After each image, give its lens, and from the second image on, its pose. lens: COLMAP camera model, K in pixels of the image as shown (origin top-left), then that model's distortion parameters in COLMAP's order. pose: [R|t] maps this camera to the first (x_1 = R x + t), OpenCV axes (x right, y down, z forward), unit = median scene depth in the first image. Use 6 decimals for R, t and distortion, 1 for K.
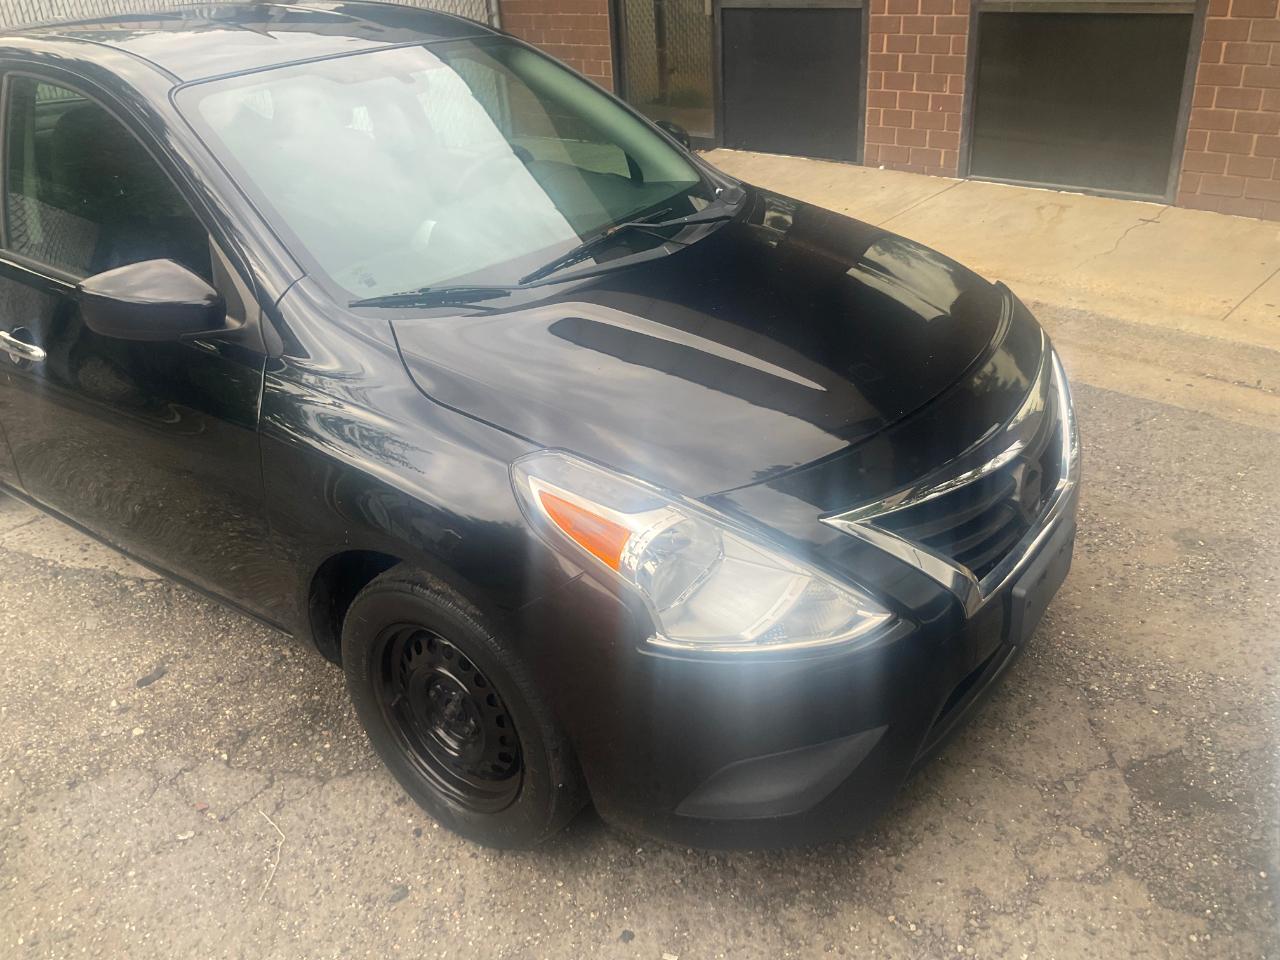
lens RADIAL K [[1057.7, 0, 635.7], [0, 1057.7, 470.3], [0, 0, 1]] dist [0.057814, -0.109707]
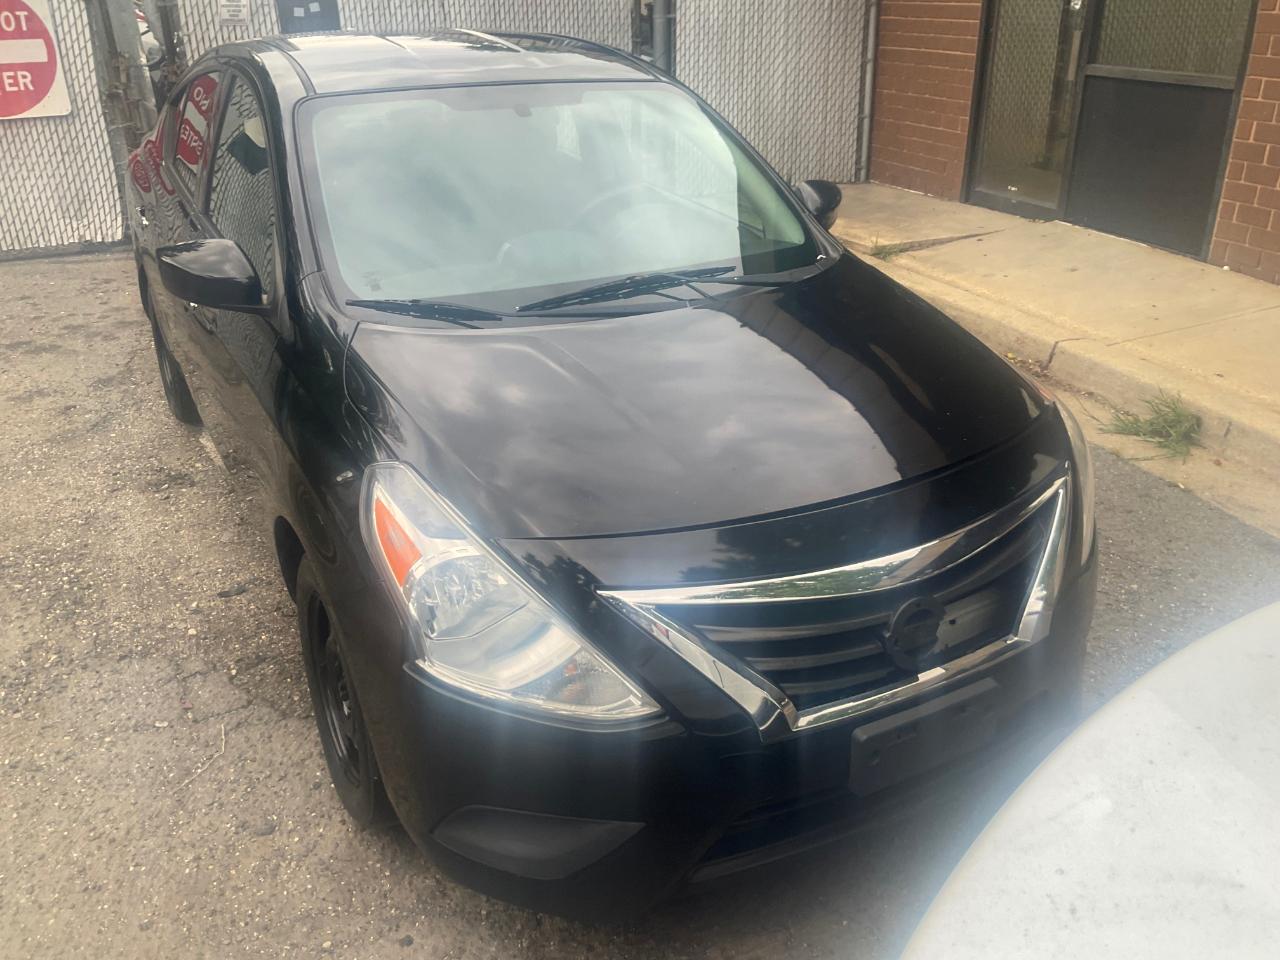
lens RADIAL K [[1057.7, 0, 635.8], [0, 1057.7, 471.3], [0, 0, 1]] dist [0.057814, -0.109707]
pose [[0.907808, 0.219827, -0.357157, 0.369744], [-0.230598, 0.972966, 0.012725, -0.056420], [0.350299, 0.070808, 0.933958, 0.063779]]
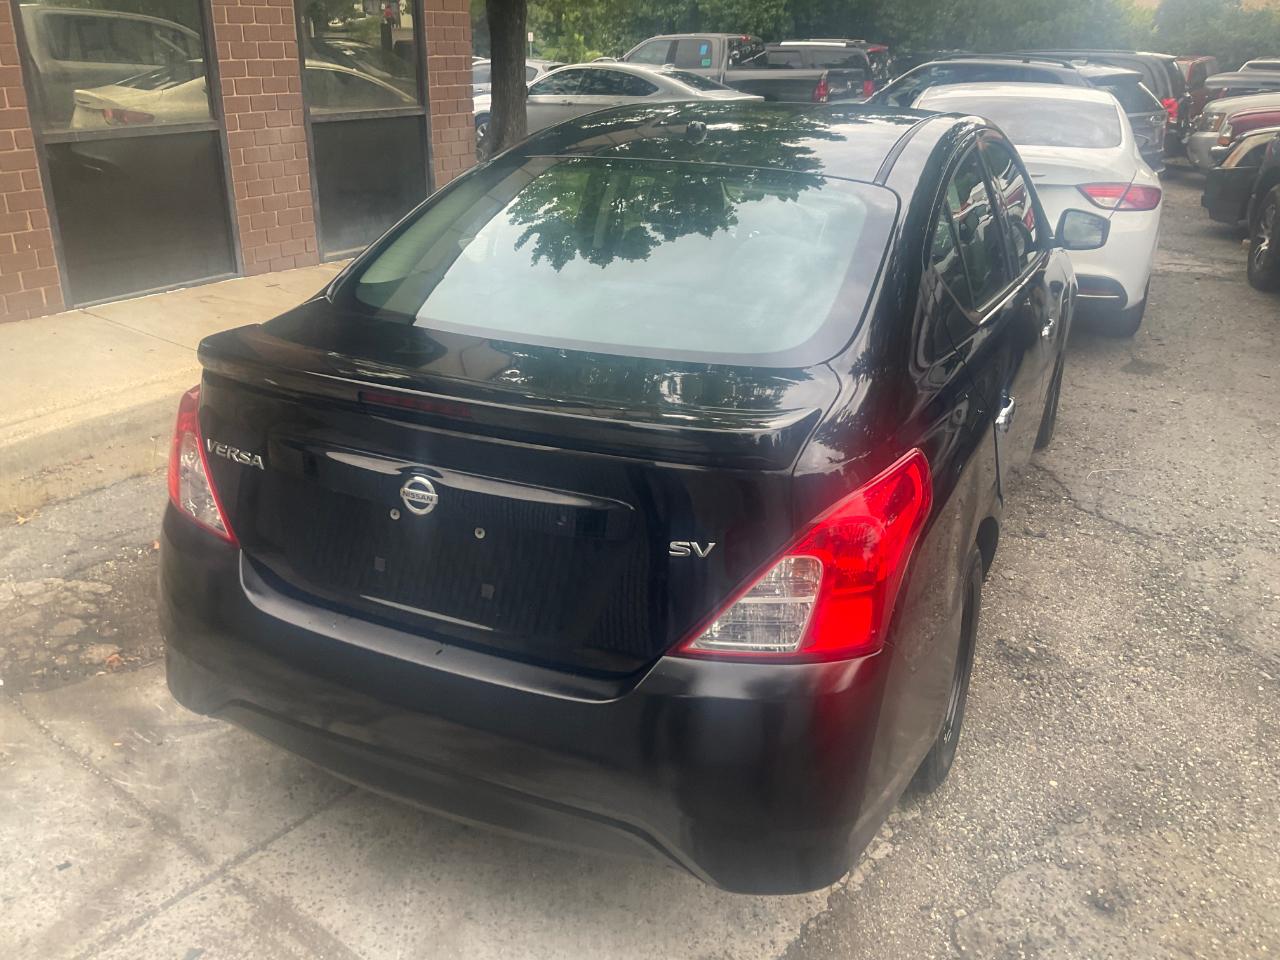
lens RADIAL K [[1057.7, 0, 633.9], [0, 1057.7, 480.5], [0, 0, 1]] dist [0.057814, -0.109707]
pose [[-0.195515, -0.326400, 0.924790, -1.837646], [0.446951, 0.809707, 0.380275, -0.724417], [-0.872931, 0.487686, -0.012425, 1.616074]]
